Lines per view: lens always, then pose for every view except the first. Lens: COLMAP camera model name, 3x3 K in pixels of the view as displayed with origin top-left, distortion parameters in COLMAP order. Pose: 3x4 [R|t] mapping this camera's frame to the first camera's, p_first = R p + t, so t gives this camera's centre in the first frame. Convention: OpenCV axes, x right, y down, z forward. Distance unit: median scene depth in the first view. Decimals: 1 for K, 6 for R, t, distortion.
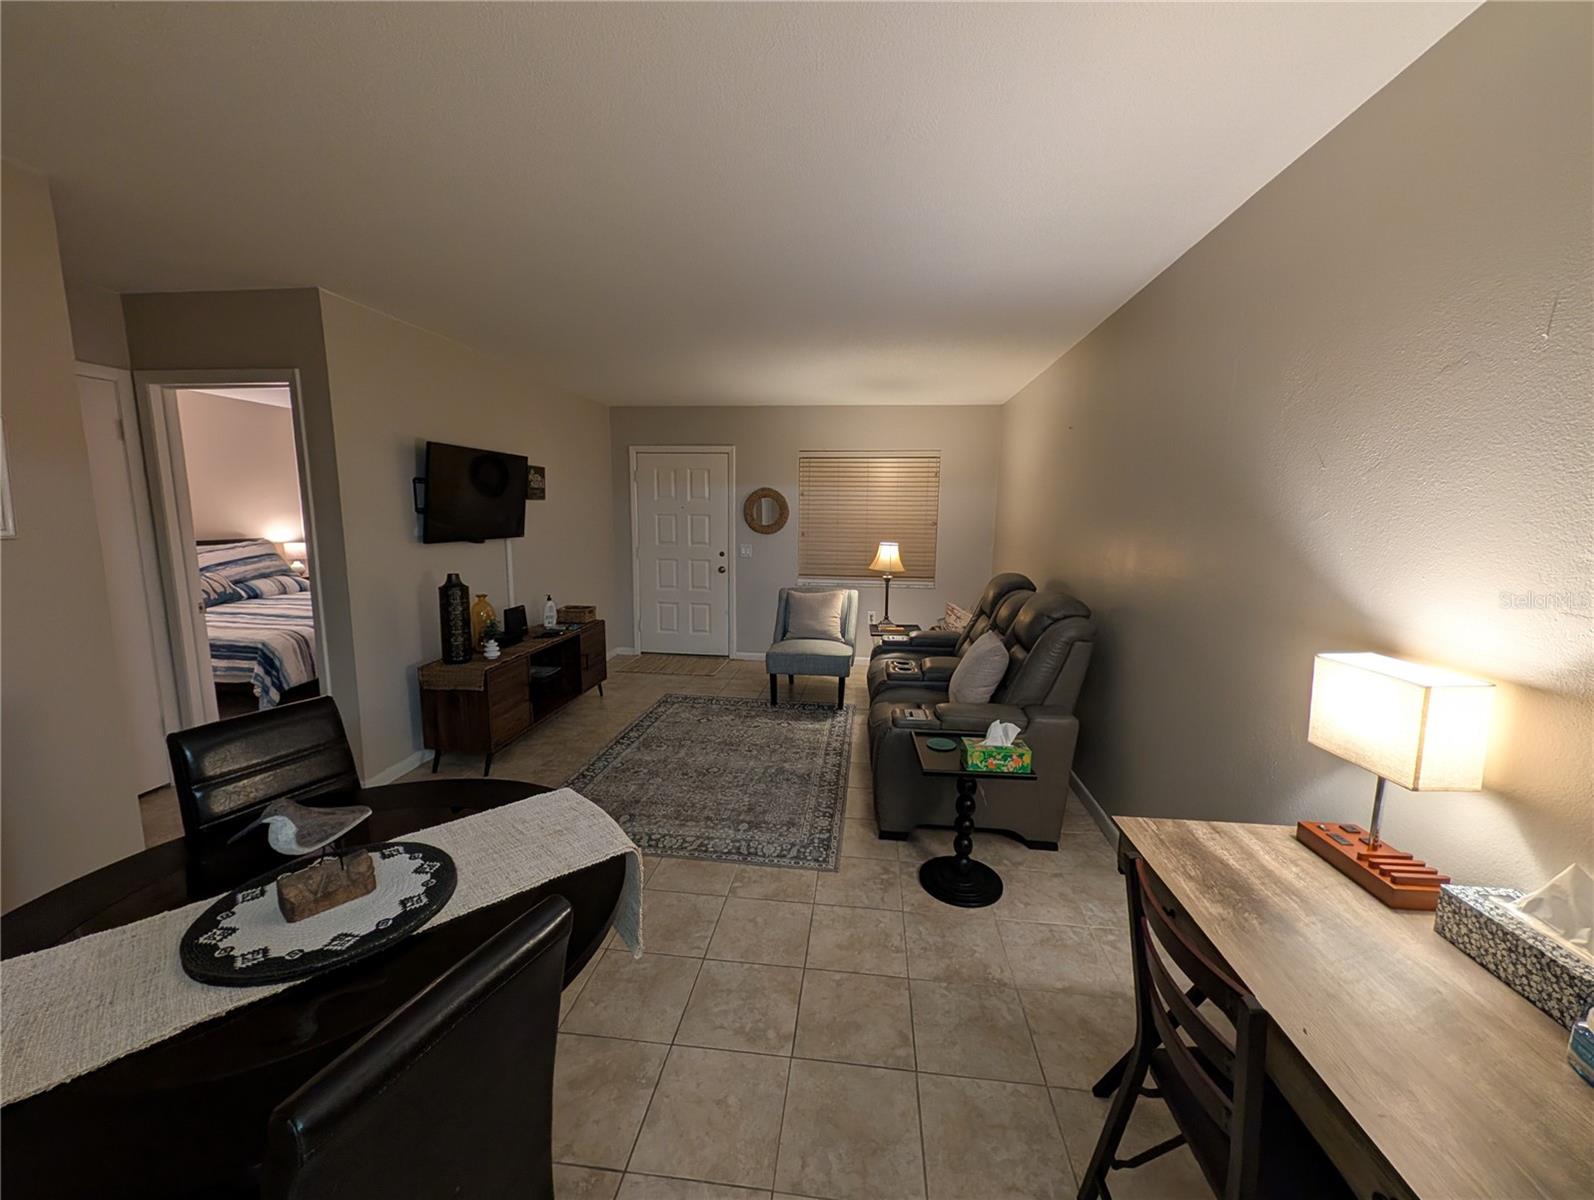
lens RADIAL K [[611.3, 0, 800.0], [0, 611.3, 604.3], [0, 0, 1]] dist [0.000231, 0.000376]
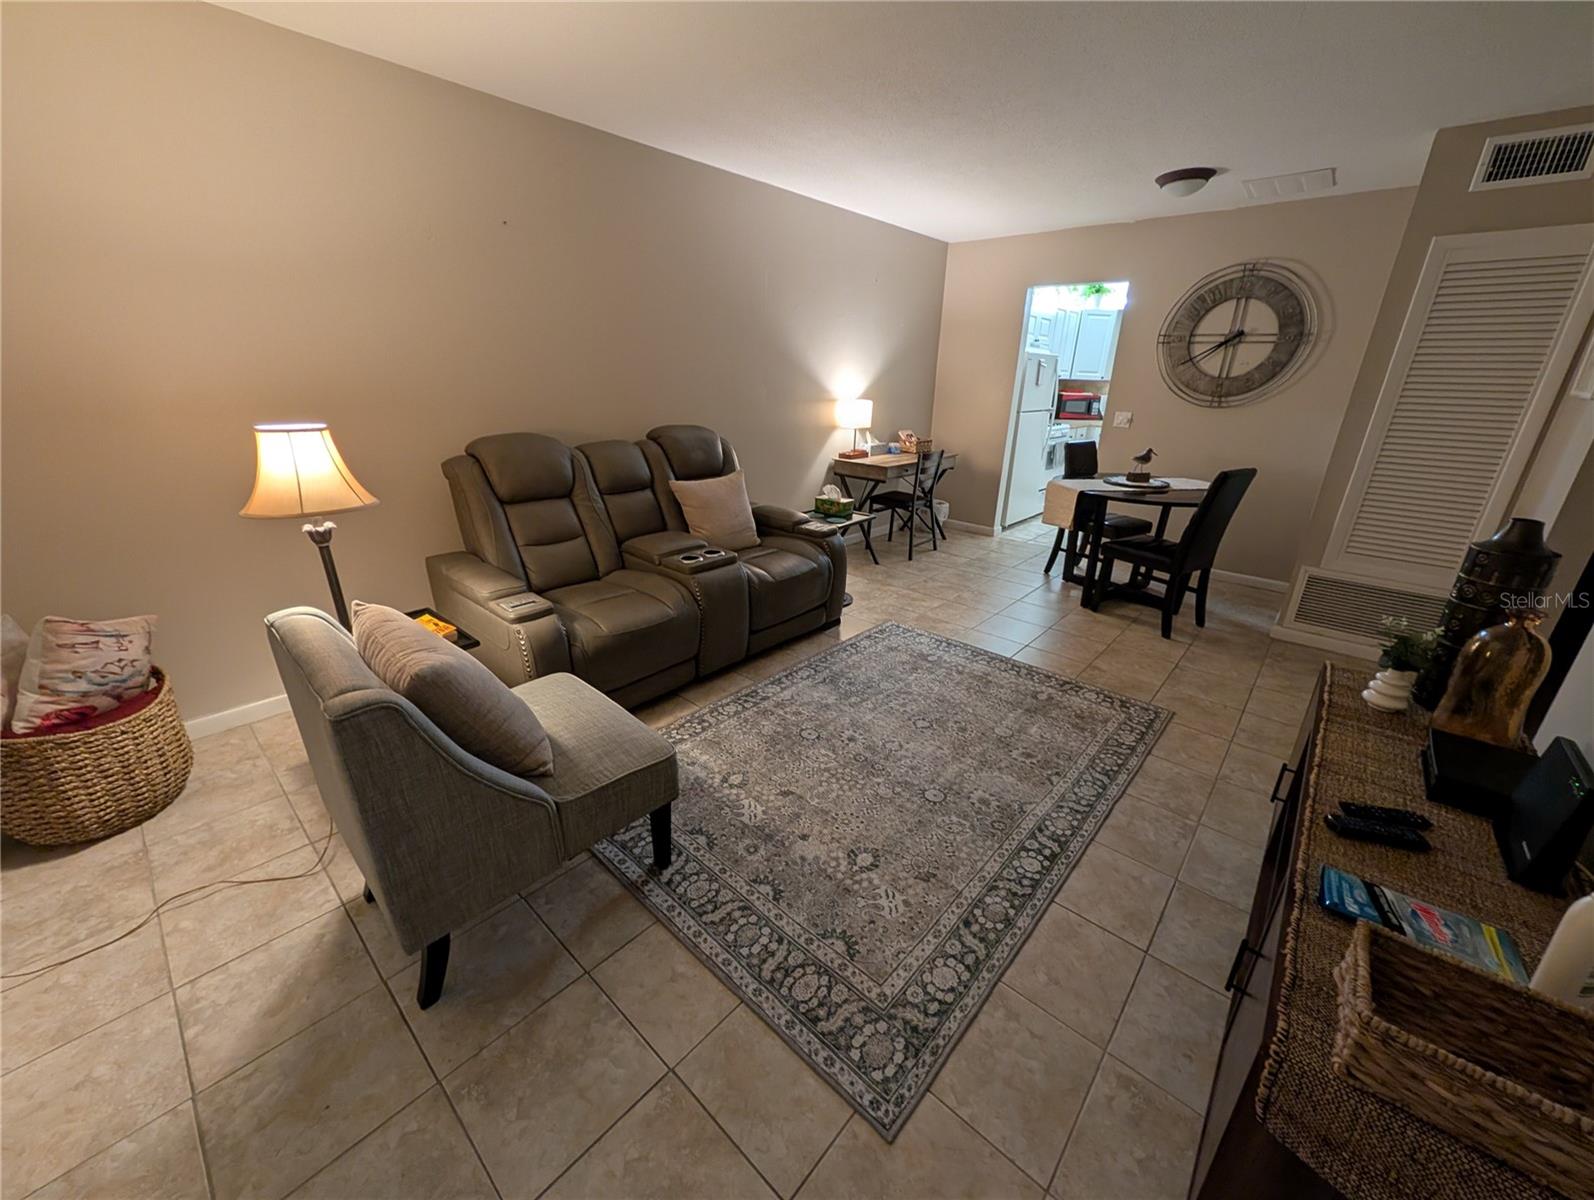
lens RADIAL K [[611.3, 0, 799.8], [0, 611.3, 600.3], [0, 0, 1]] dist [0.000231, 0.000376]
pose [[-0.816553, -0.232367, 0.528437, -0.470302], [0.053686, 0.880873, 0.470298, -0.273043], [-0.574768, 0.412394, -0.706805, 1.930158]]
